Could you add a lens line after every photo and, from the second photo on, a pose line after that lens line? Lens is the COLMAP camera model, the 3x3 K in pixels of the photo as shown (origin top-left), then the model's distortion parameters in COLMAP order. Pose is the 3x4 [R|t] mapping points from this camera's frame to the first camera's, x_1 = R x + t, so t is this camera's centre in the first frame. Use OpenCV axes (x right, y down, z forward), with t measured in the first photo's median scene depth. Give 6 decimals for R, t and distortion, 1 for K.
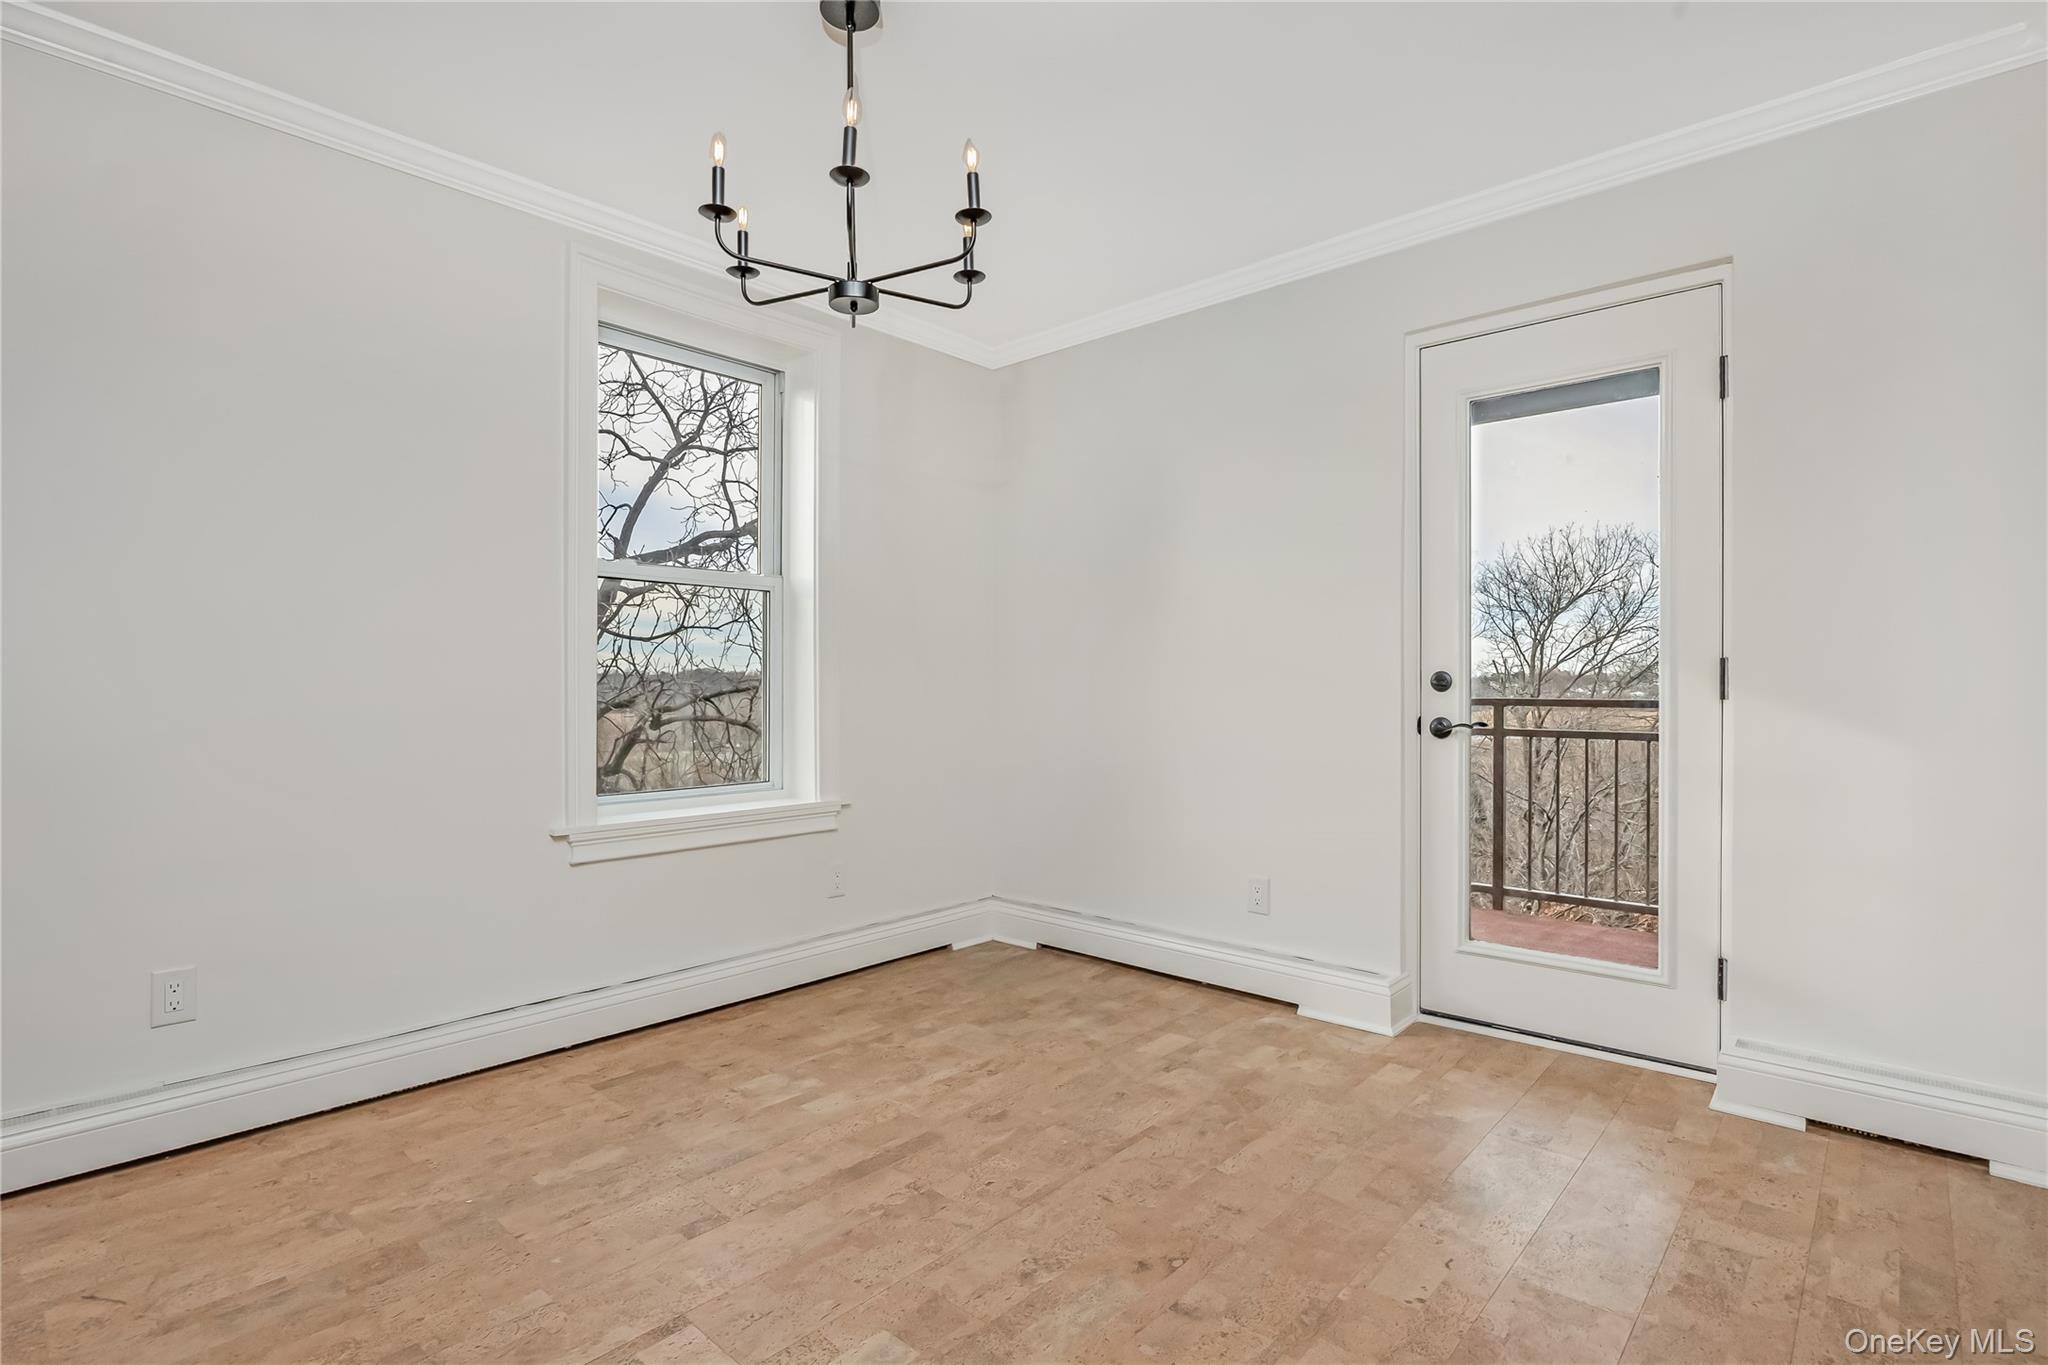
lens RADIAL K [[981.5, 0, 1021.4], [0, 981.5, 689.8], [0, 0, 1]] dist [-0.013845, -0.000247]
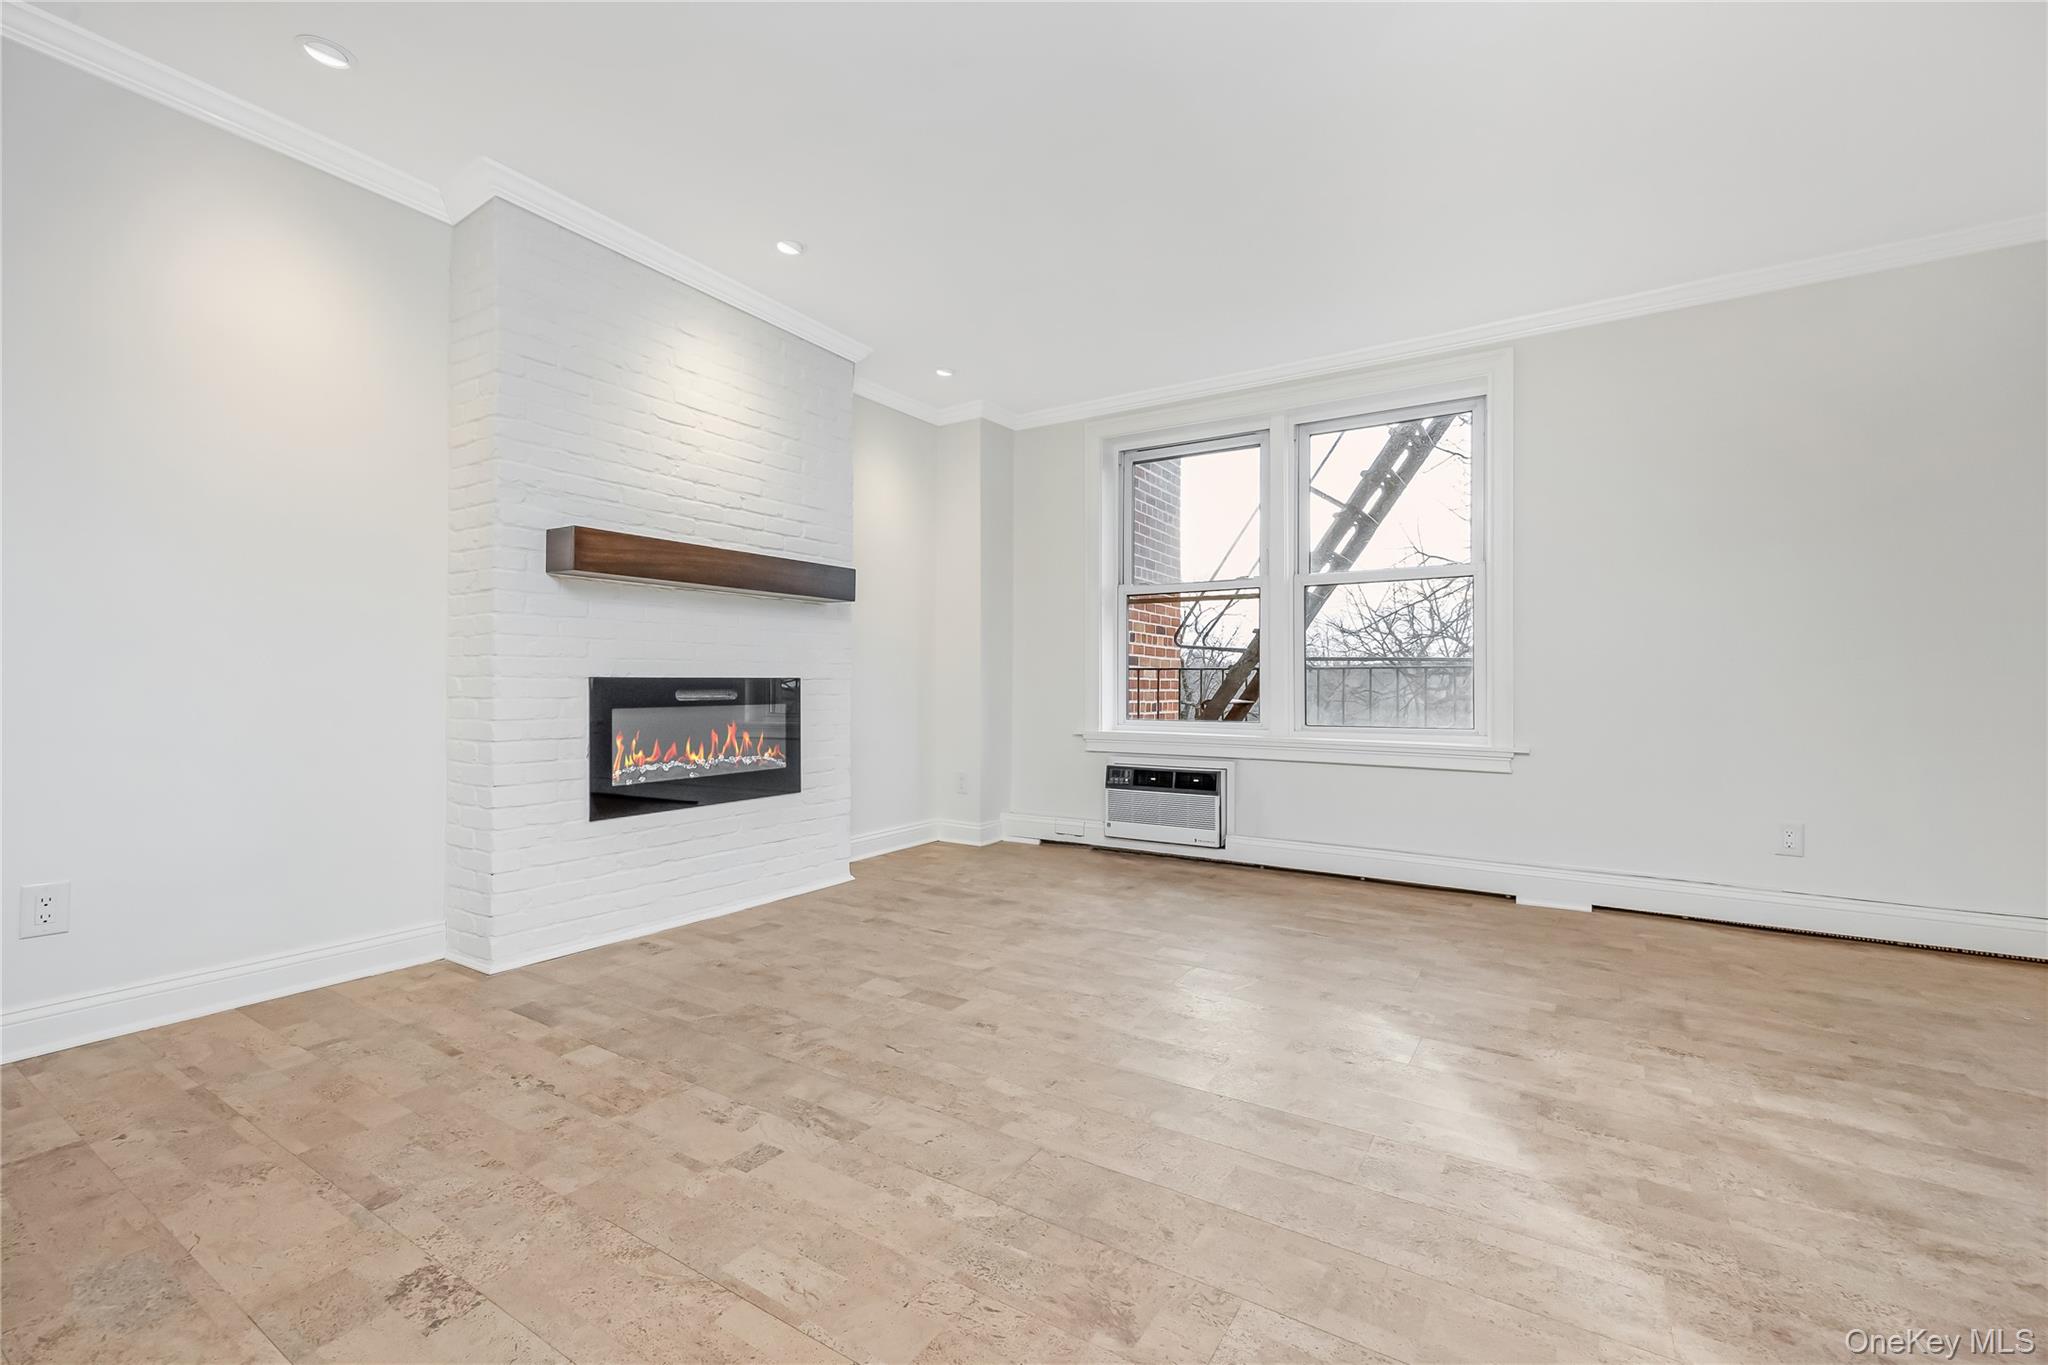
lens RADIAL K [[867.9, 0, 1027.1], [0, 867.9, 685.2], [0, 0, 1]] dist [0.003380, 0.000256]
pose [[0.167765, 0.002236, -0.985825, 0.308421], [-0.005544, 0.999984, 0.001325, 0.057392], [0.985811, 0.005243, 0.167774, -0.448929]]
